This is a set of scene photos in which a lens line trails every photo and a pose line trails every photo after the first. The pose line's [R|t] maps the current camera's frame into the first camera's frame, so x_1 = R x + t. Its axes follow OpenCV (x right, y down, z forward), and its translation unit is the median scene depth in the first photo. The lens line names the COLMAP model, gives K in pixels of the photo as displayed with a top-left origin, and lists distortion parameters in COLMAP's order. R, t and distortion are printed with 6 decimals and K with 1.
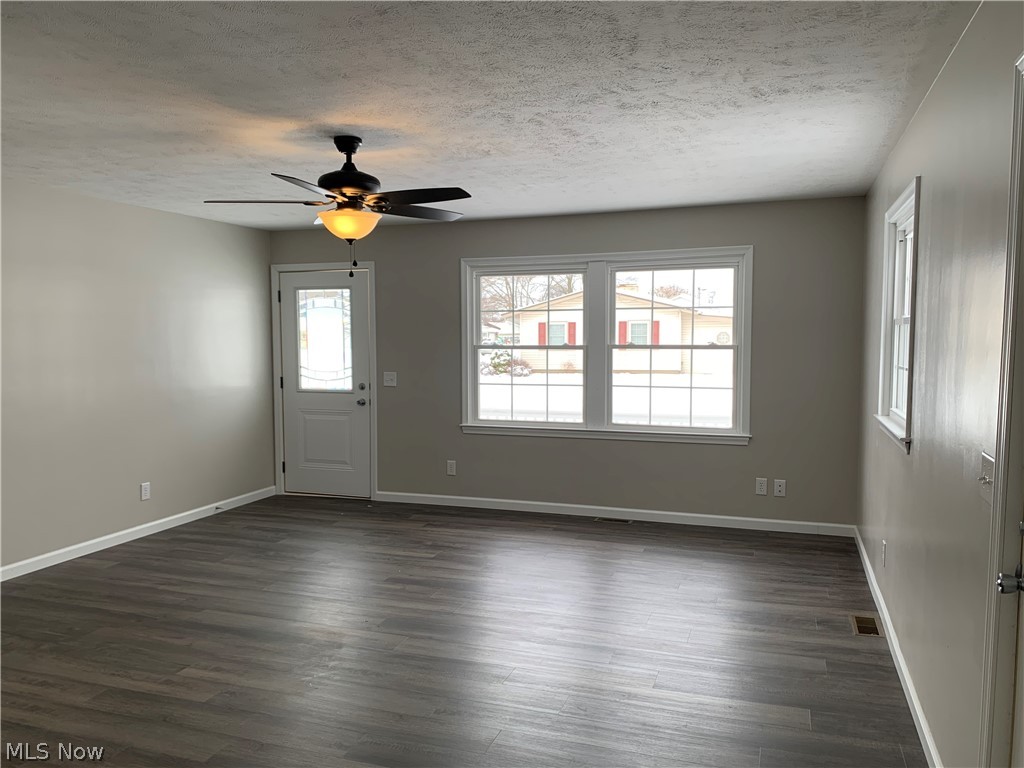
lens RADIAL K [[777.3, 0, 512.0], [0, 777.3, 384.0], [0, 0, 1]] dist [0.004328, -0.004756]
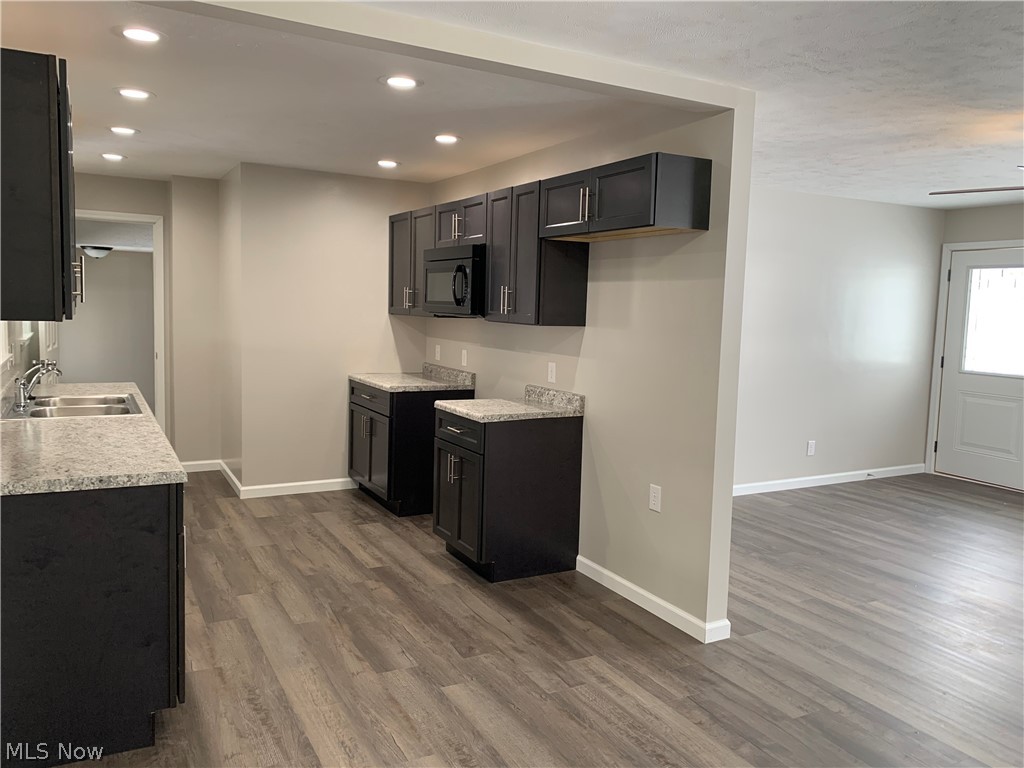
lens RADIAL K [[777.3, 0, 512.0], [0, 777.3, 384.0], [0, 0, 1]] dist [0.004328, -0.004756]
pose [[0.737882, 0.098562, -0.667694, -0.044510], [-0.075368, 0.995125, 0.063605, 0.004929], [0.670708, 0.003389, 0.741714, -0.139821]]
